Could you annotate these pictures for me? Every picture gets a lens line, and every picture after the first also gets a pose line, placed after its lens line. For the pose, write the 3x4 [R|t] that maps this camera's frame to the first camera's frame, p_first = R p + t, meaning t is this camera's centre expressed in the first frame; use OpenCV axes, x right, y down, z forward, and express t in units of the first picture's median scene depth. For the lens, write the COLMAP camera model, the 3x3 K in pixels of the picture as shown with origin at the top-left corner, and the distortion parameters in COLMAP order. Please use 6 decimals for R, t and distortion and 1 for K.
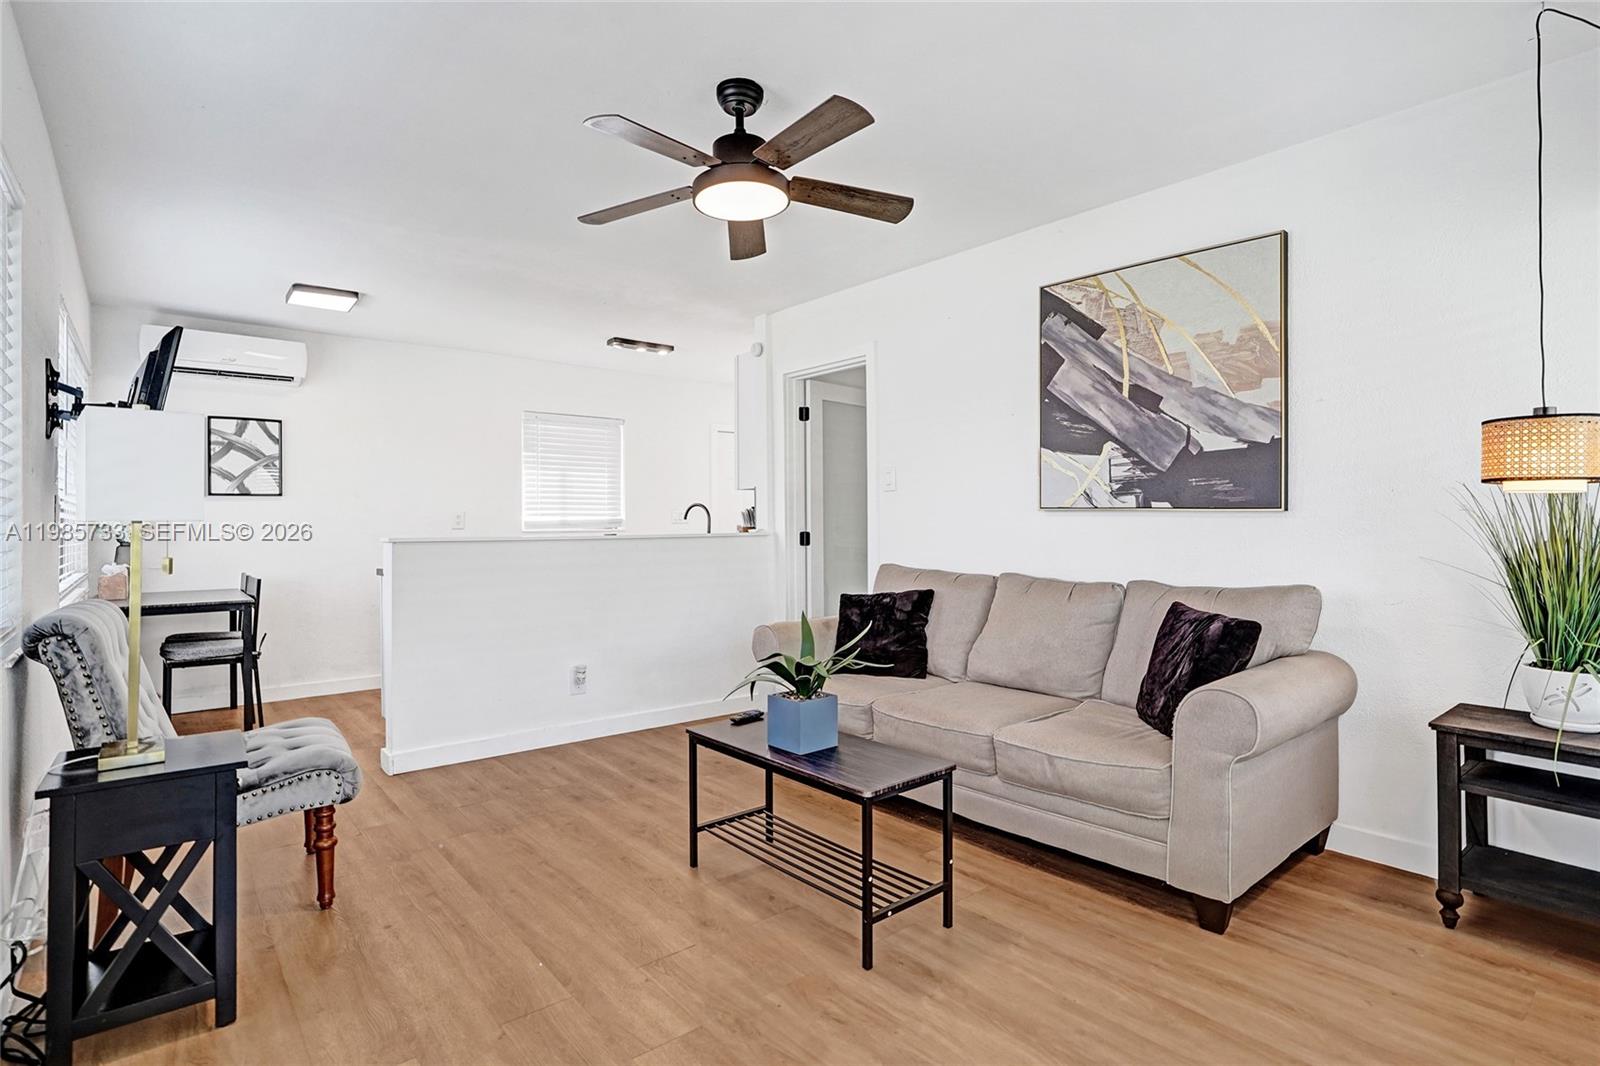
lens RADIAL K [[810.6, 0, 812.6], [0, 810.6, 512.1], [0, 0, 1]] dist [-0.042843, 0.001175]
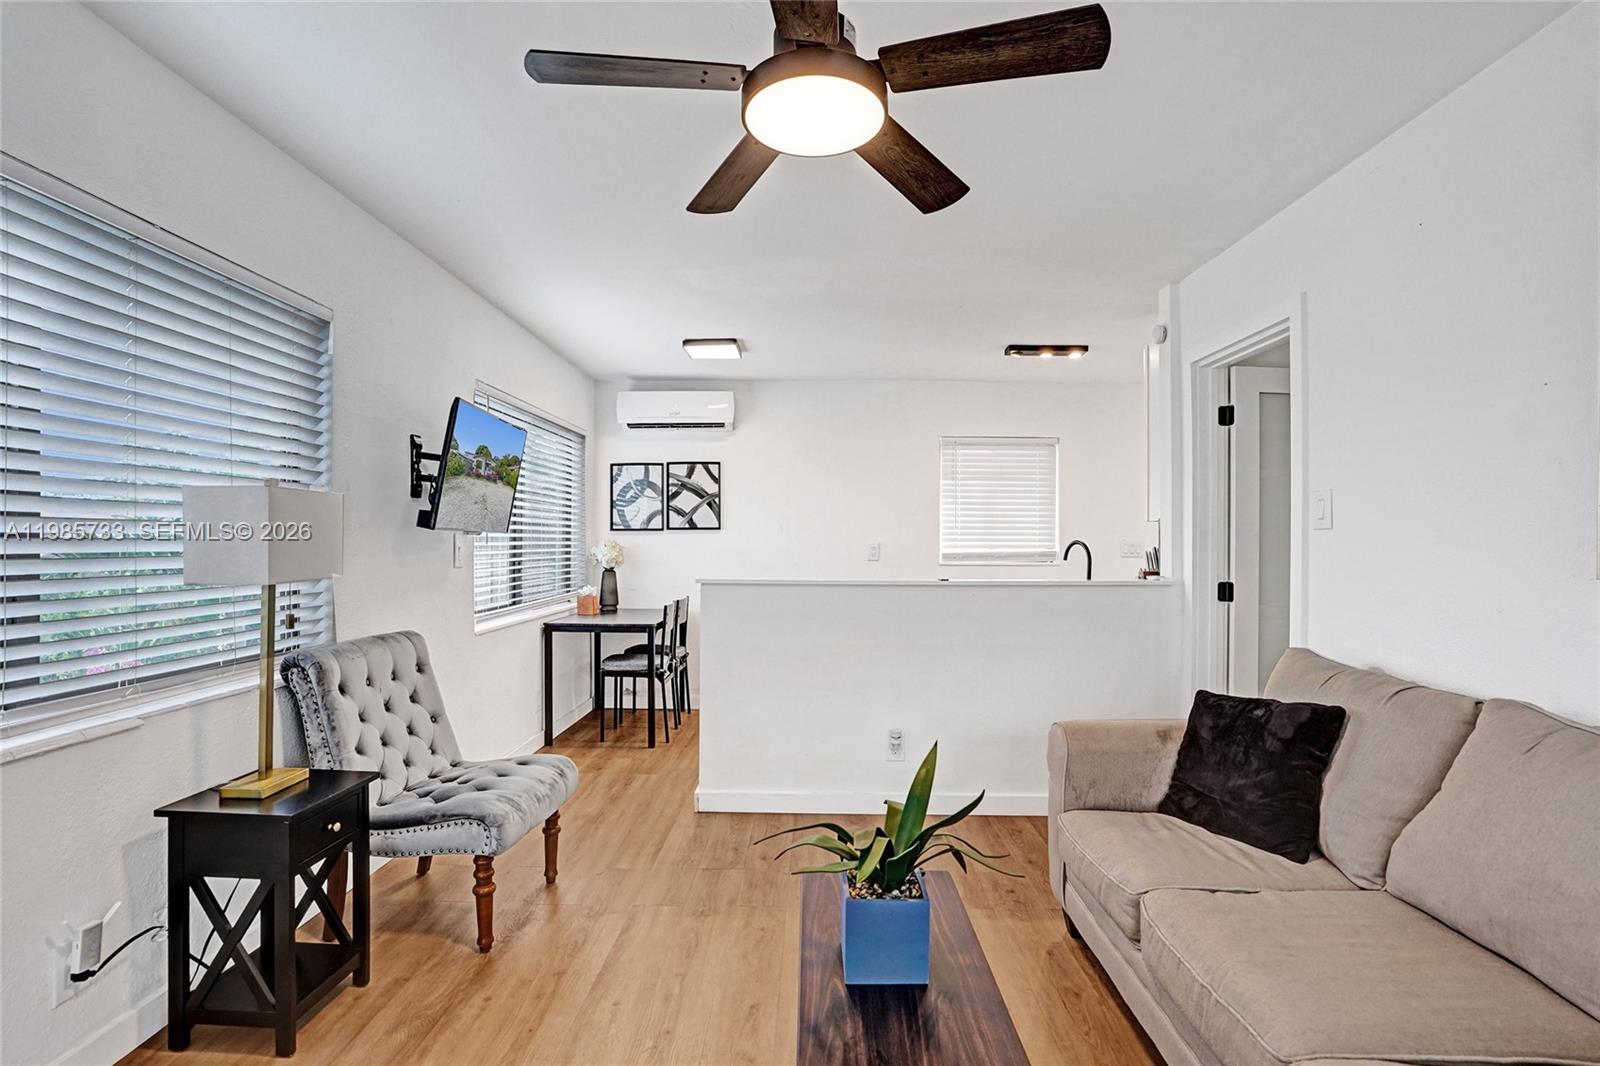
lens RADIAL K [[783.2, 0, 806.0], [0, 783.2, 540.2], [0, 0, 1]] dist [-0.045873, 0.018860]
pose [[0.747656, 0.011127, -0.663993, 0.235513], [-0.000365, 0.999866, 0.016344, -0.033176], [0.664086, -0.011978, 0.747560, 0.359294]]
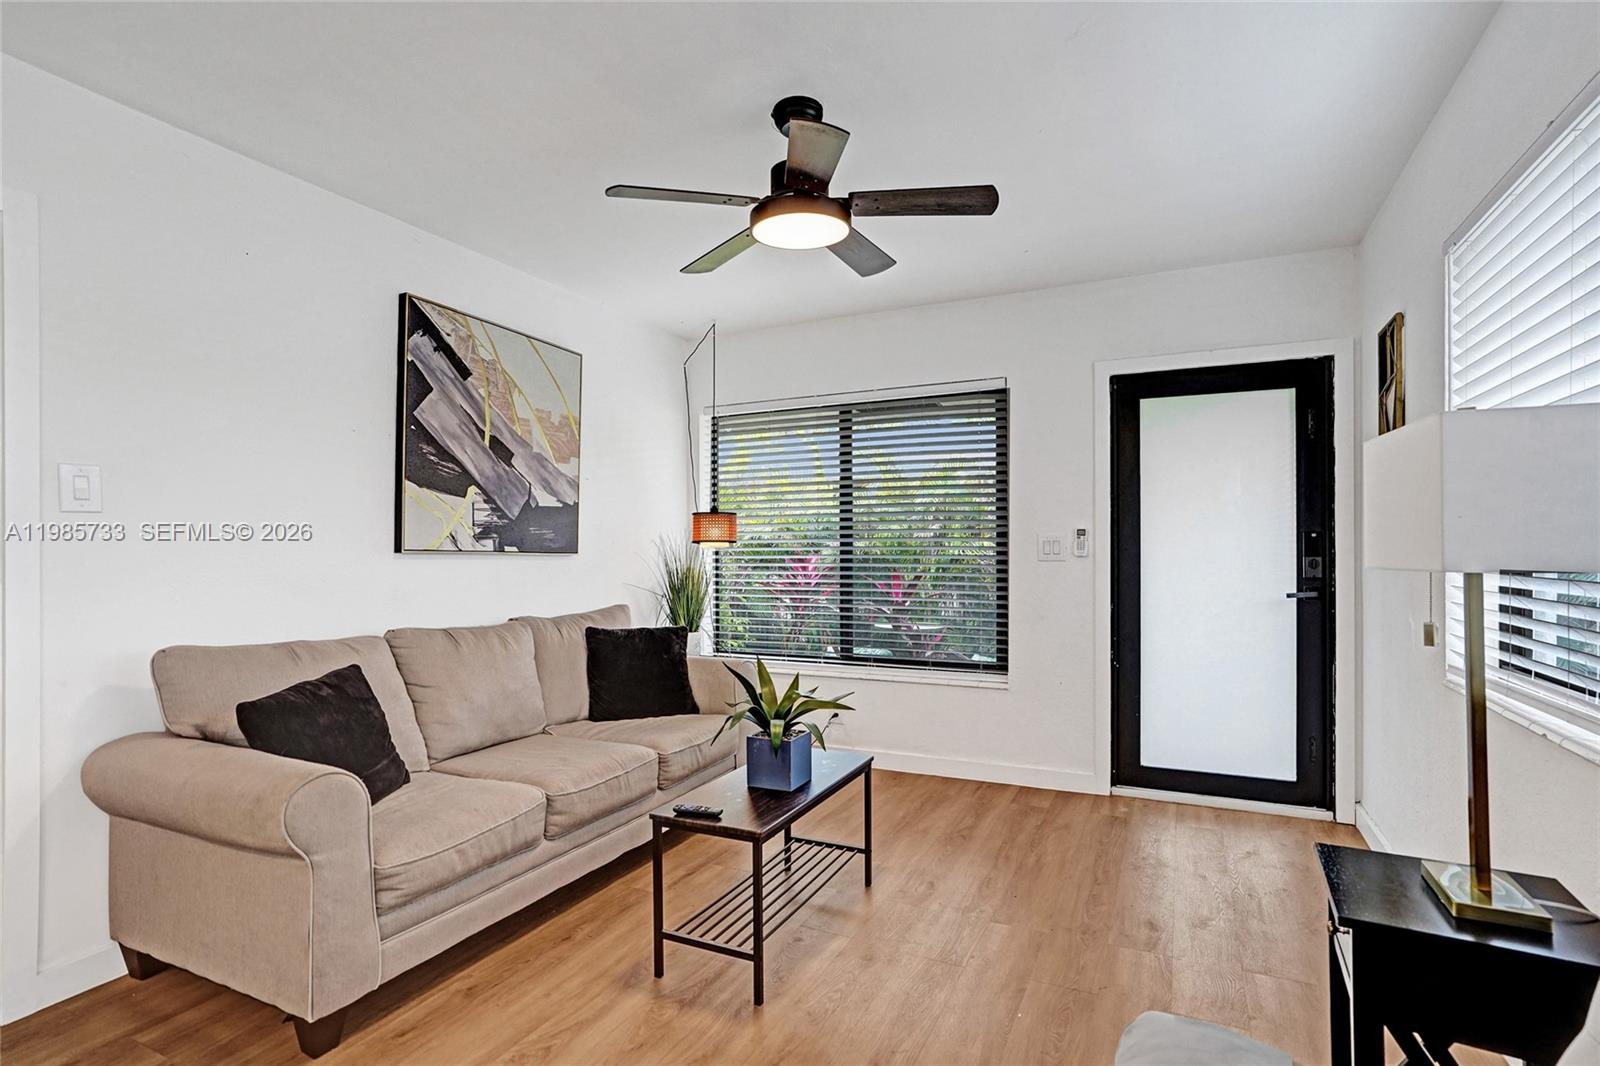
lens RADIAL K [[783.2, 0, 806.0], [0, 783.2, 540.2], [0, 0, 1]] dist [-0.045873, 0.018860]
pose [[-0.403304, 0.015127, 0.914941, -0.664287], [-0.009610, 0.999738, -0.020766, -0.002571], [-0.915016, -0.017168, -0.403053, 0.969027]]
